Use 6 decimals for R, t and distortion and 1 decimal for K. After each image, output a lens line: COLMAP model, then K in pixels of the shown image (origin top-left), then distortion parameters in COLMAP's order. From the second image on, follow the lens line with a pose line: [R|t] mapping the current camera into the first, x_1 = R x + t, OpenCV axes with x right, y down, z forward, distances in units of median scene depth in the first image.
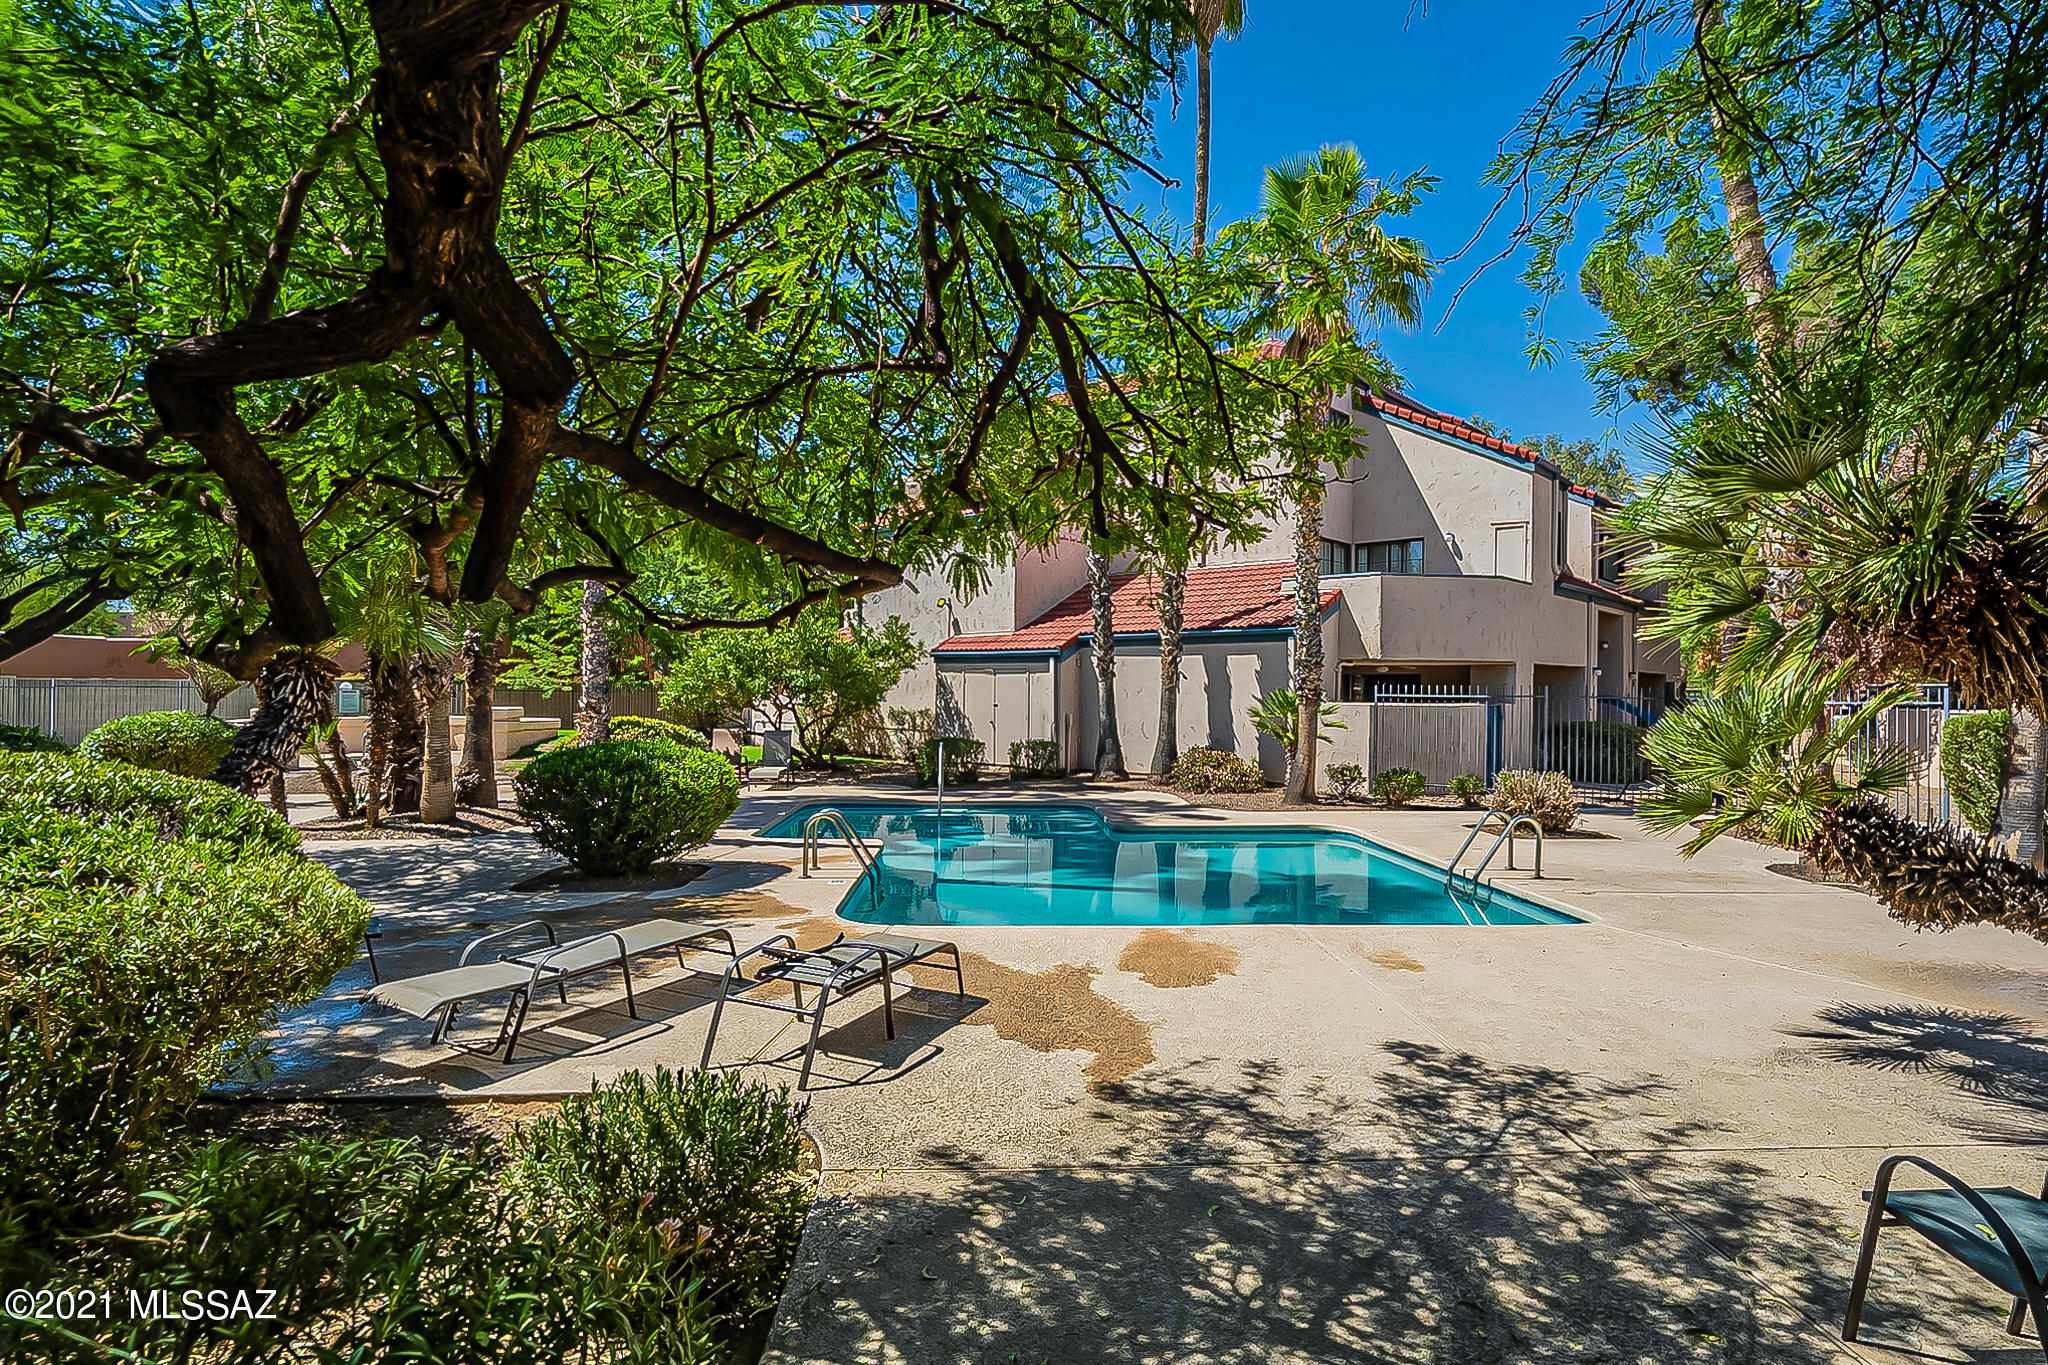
lens RADIAL K [[1040.7, 0, 1030.1], [0, 1040.7, 693.7], [0, 0, 1]] dist [0.004419, -0.001274]
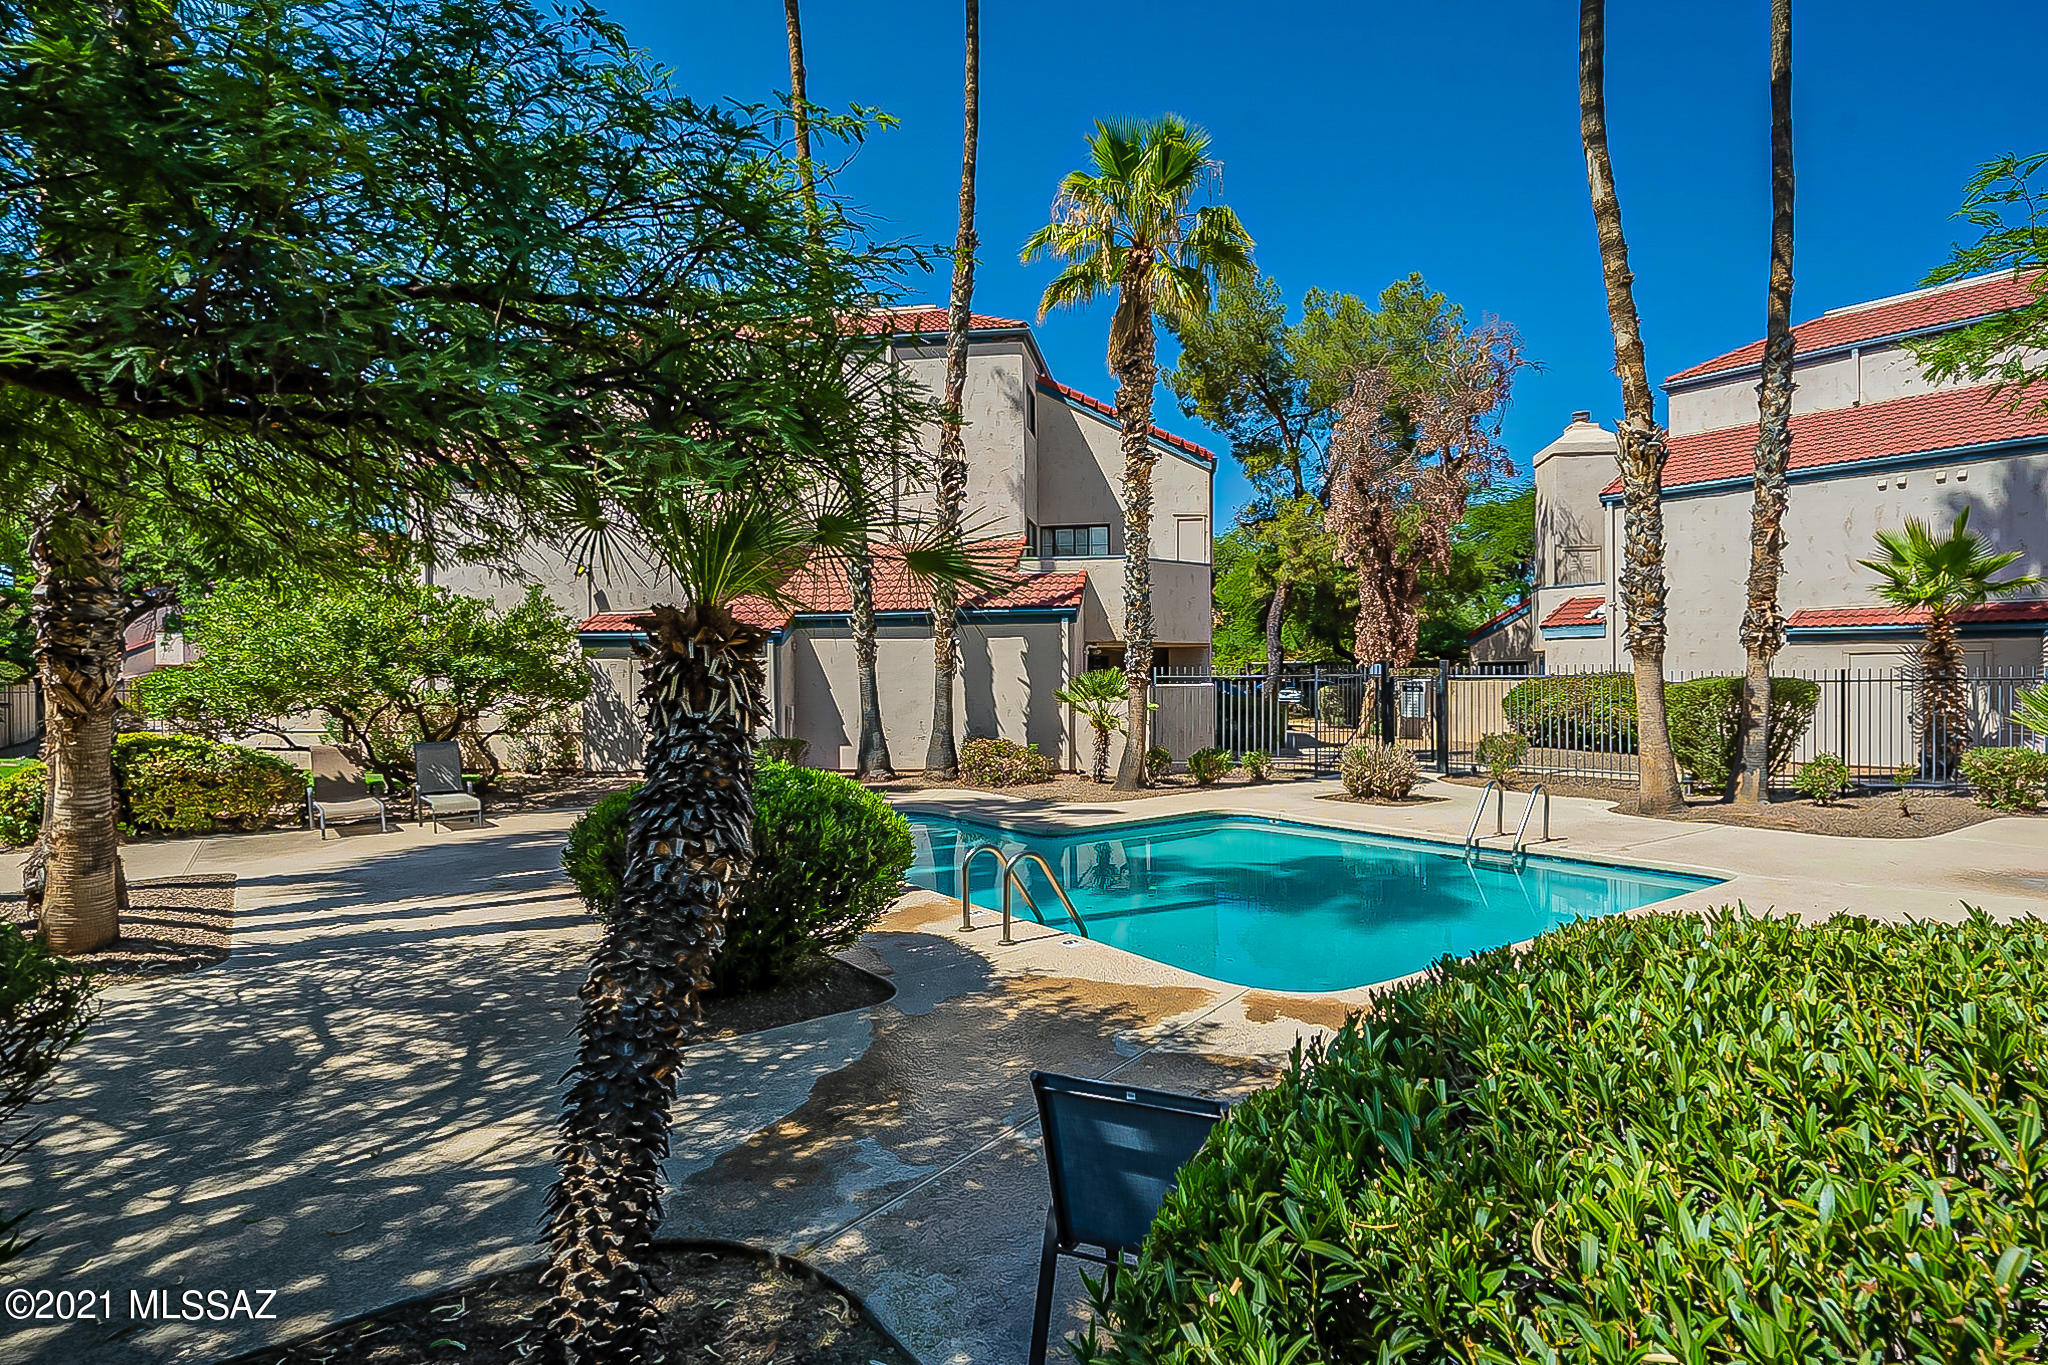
lens RADIAL K [[1040.7, 0, 1030.1], [0, 1040.7, 693.7], [0, 0, 1]] dist [0.004419, -0.001274]
pose [[0.841945, -0.026325, 0.538920, -0.290381], [0.018493, 0.999630, 0.019937, -0.004179], [-0.539246, -0.006820, 0.842121, 0.195709]]
